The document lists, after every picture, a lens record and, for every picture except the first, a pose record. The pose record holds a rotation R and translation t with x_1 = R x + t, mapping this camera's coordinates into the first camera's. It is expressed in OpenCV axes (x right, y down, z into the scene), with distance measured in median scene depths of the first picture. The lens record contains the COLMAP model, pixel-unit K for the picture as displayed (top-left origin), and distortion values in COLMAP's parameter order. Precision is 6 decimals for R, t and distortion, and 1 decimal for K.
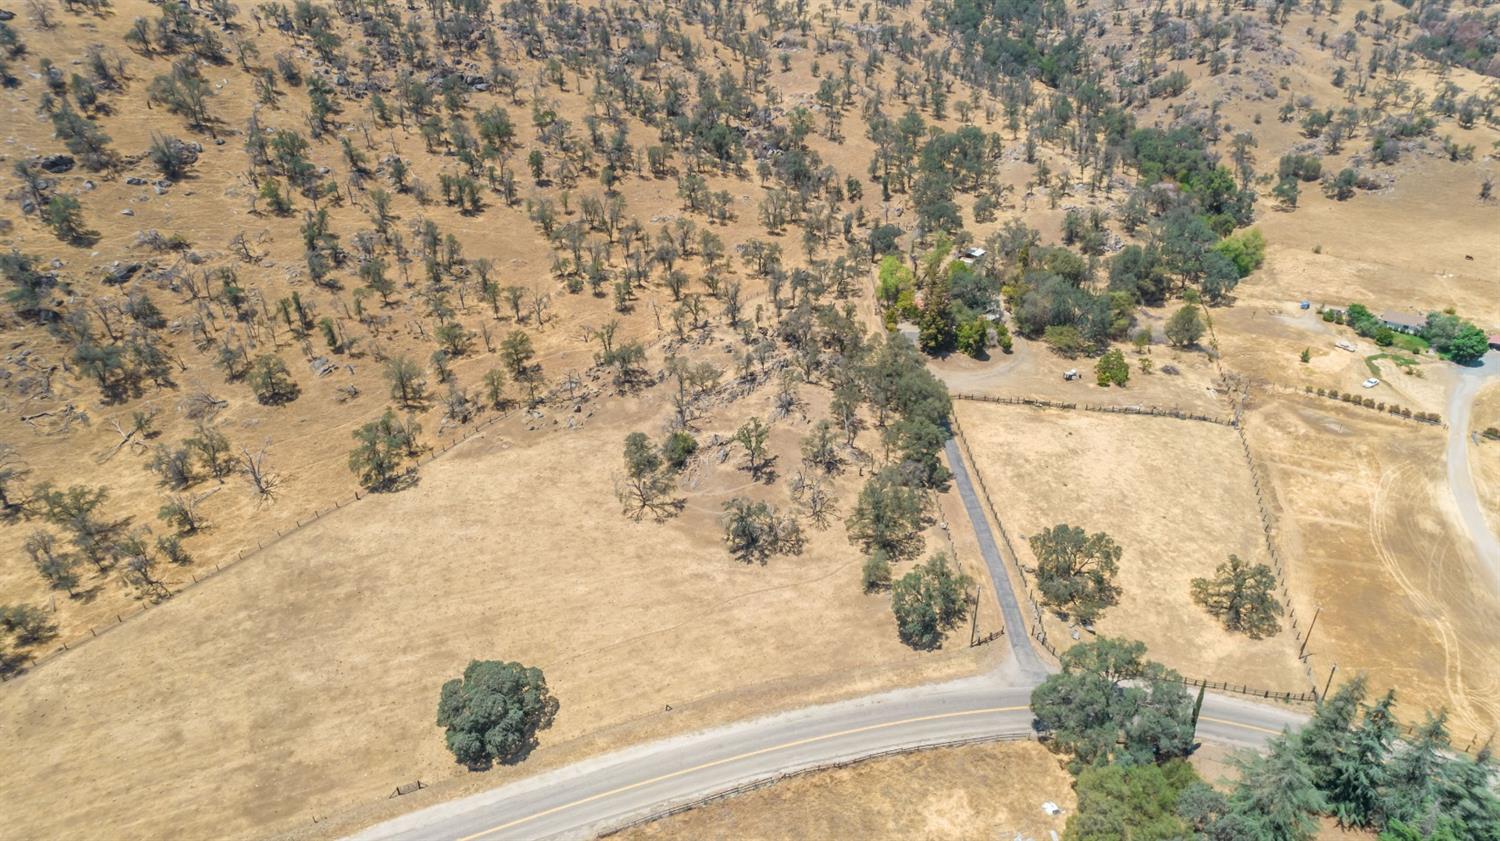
lens RADIAL K [[957.9, 0, 750.0], [0, 957.9, 420.5], [0, 0, 1]] dist [-0.071570, 0.076505]
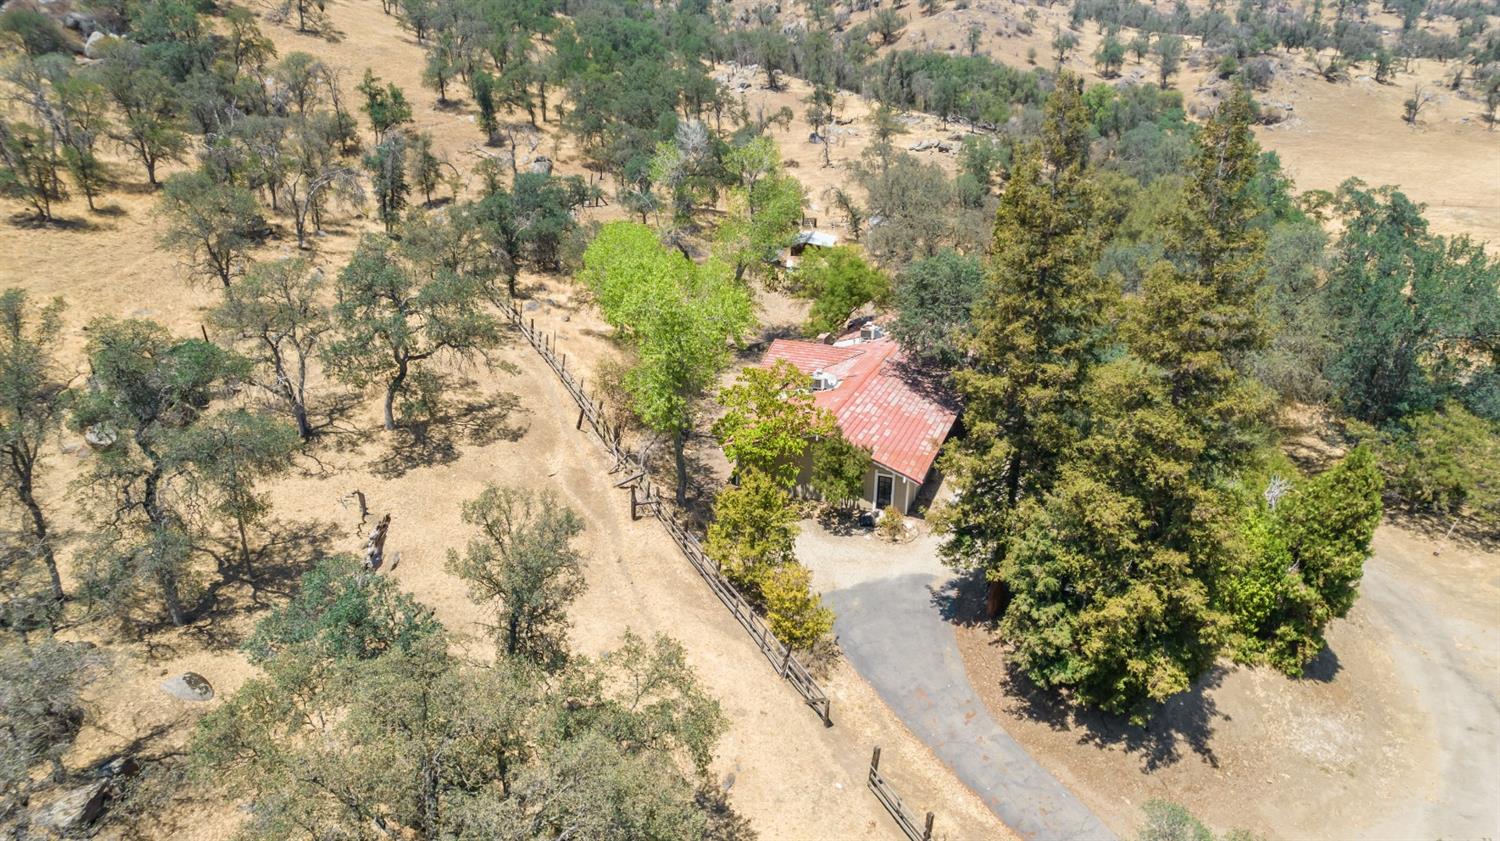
lens RADIAL K [[957.9, 0, 750.0], [0, 957.9, 420.5], [0, 0, 1]] dist [-0.071570, 0.076505]
pose [[0.891142, -0.164613, 0.422810, 0.086013], [0.218438, 0.972416, -0.081802, -0.120582], [-0.397681, 0.165255, 0.902519, 0.914940]]
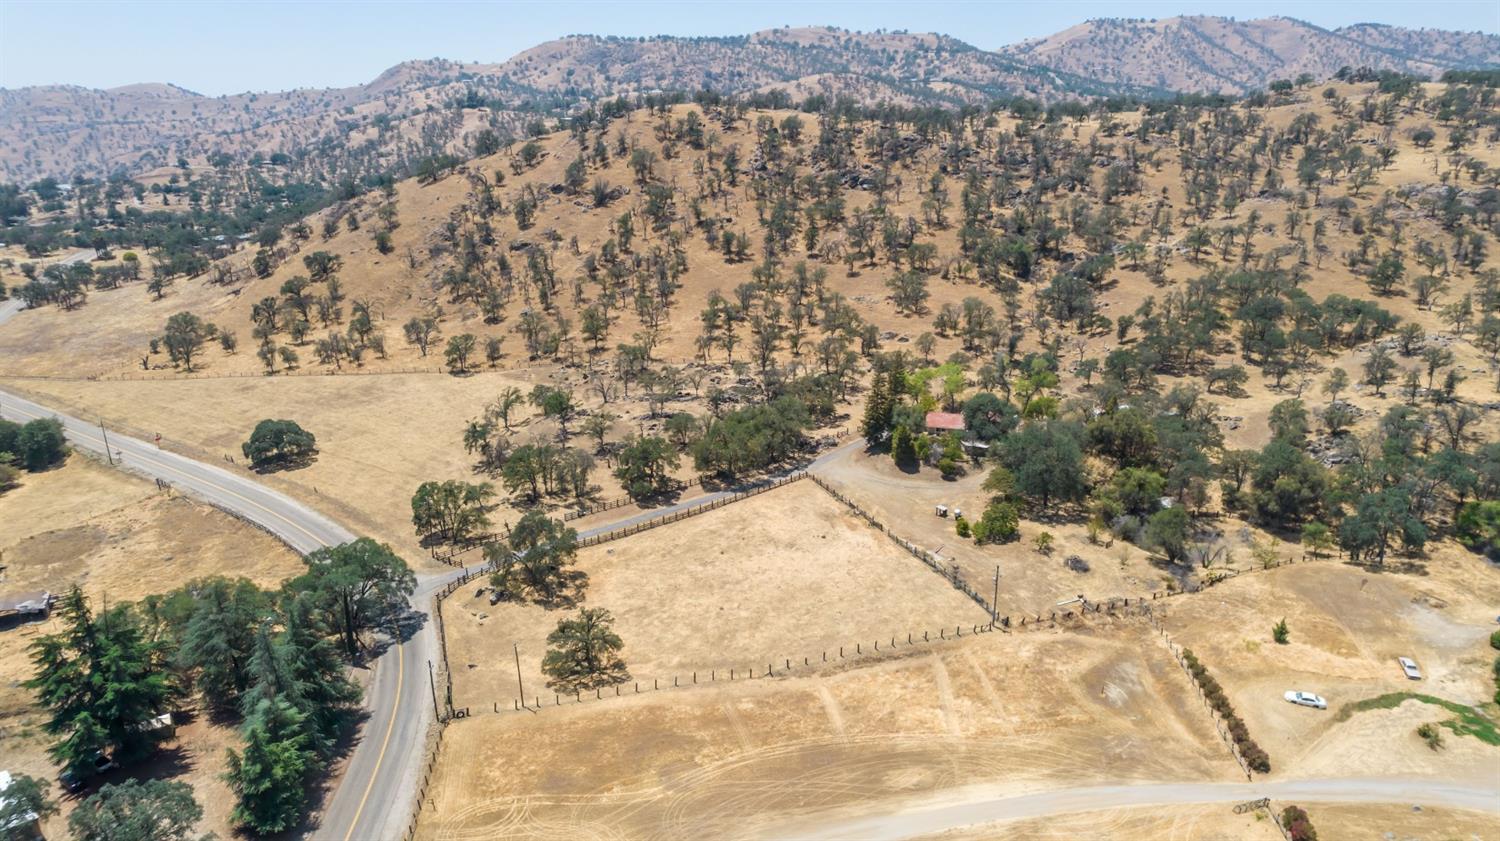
lens RADIAL K [[957.9, 0, 750.0], [0, 957.9, 420.5], [0, 0, 1]] dist [-0.071570, 0.076505]
pose [[0.537984, 0.261956, -0.801220, 0.905412], [-0.401294, 0.915463, 0.029855, -0.077925], [0.741307, 0.305463, 0.597625, 0.348328]]
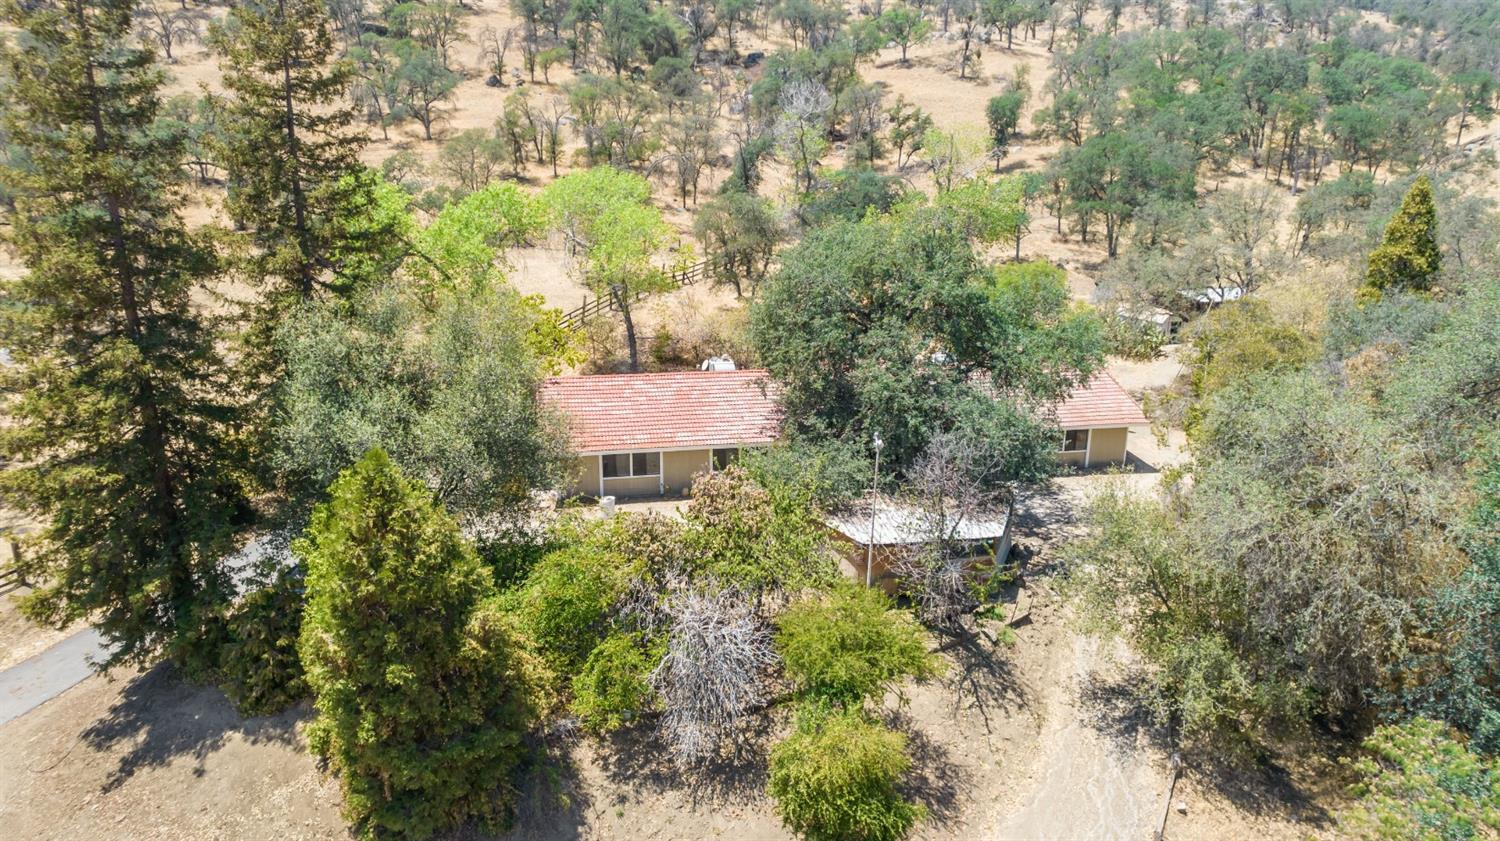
lens RADIAL K [[957.9, 0, 750.0], [0, 957.9, 420.5], [0, 0, 1]] dist [-0.071570, 0.076505]
pose [[0.869901, 0.139389, -0.473121, 0.317367], [-0.239362, 0.958012, -0.157856, -0.104389], [0.431252, 0.250566, 0.866740, 0.949994]]
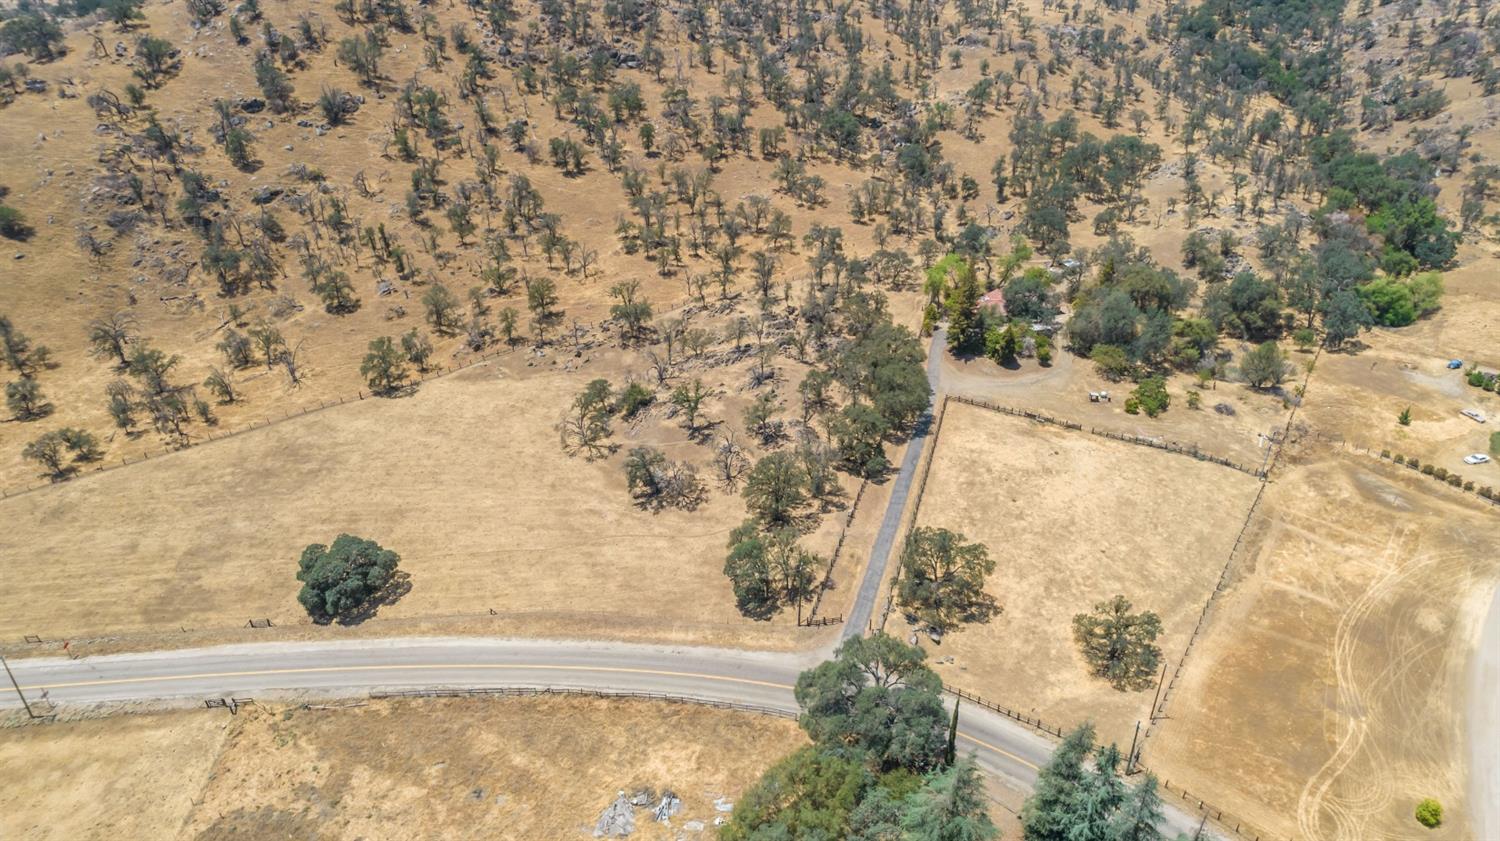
lens RADIAL K [[957.9, 0, 750.0], [0, 957.9, 420.5], [0, 0, 1]] dist [-0.071570, 0.076505]
pose [[0.945101, 0.153754, -0.288348, 0.290398], [-0.154853, 0.987752, 0.019141, 0.010012], [0.287759, 0.026562, 0.957334, 0.017557]]
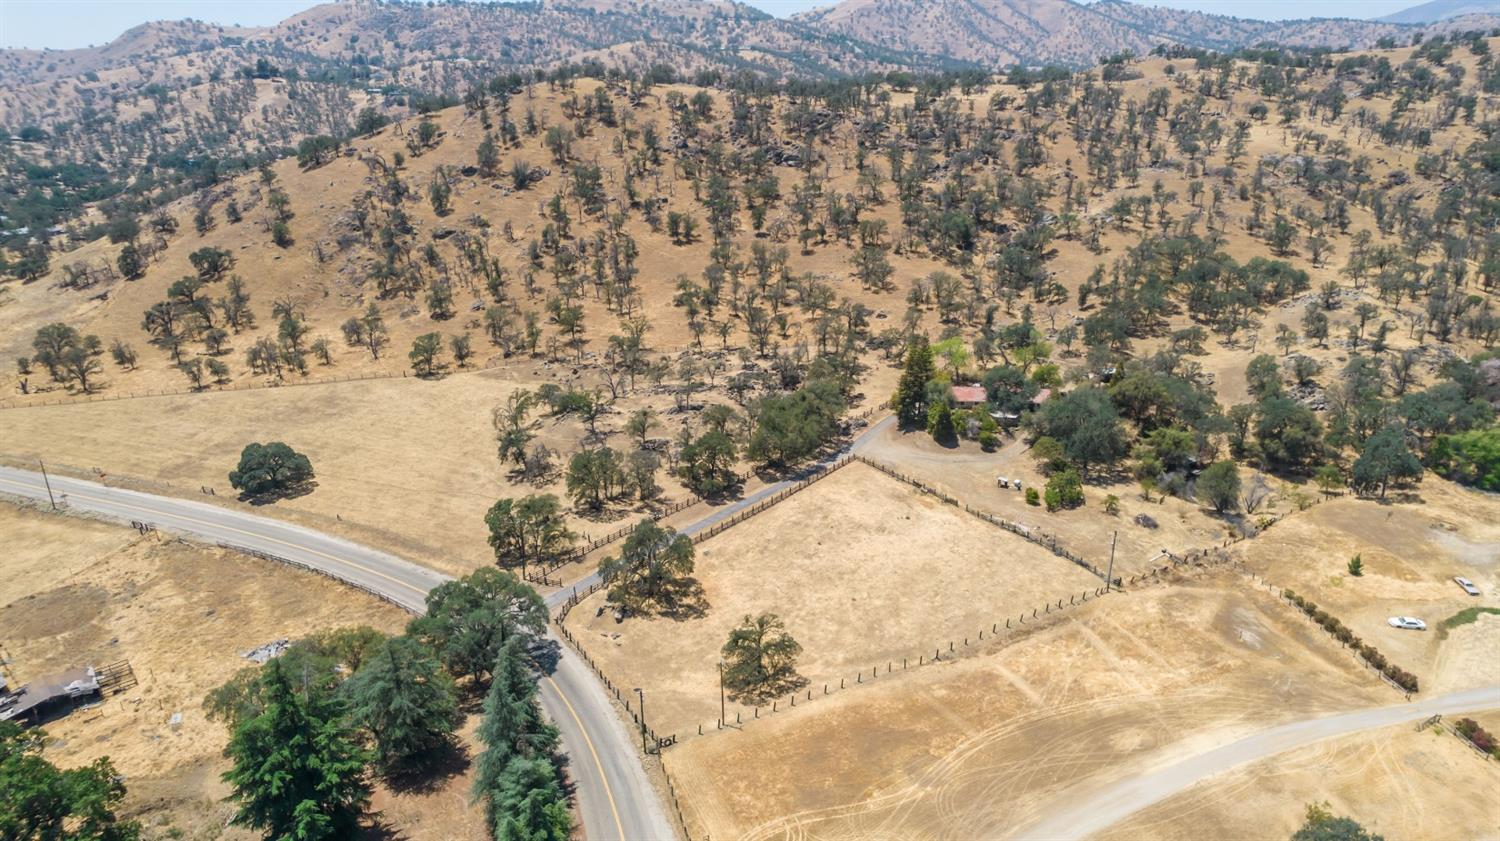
lens RADIAL K [[957.9, 0, 750.0], [0, 957.9, 420.5], [0, 0, 1]] dist [-0.071570, 0.076505]
pose [[0.710009, 0.241743, -0.661399, 0.743152], [-0.337813, 0.941028, -0.018694, -0.005375], [0.617875, 0.236702, 0.749802, 0.183094]]
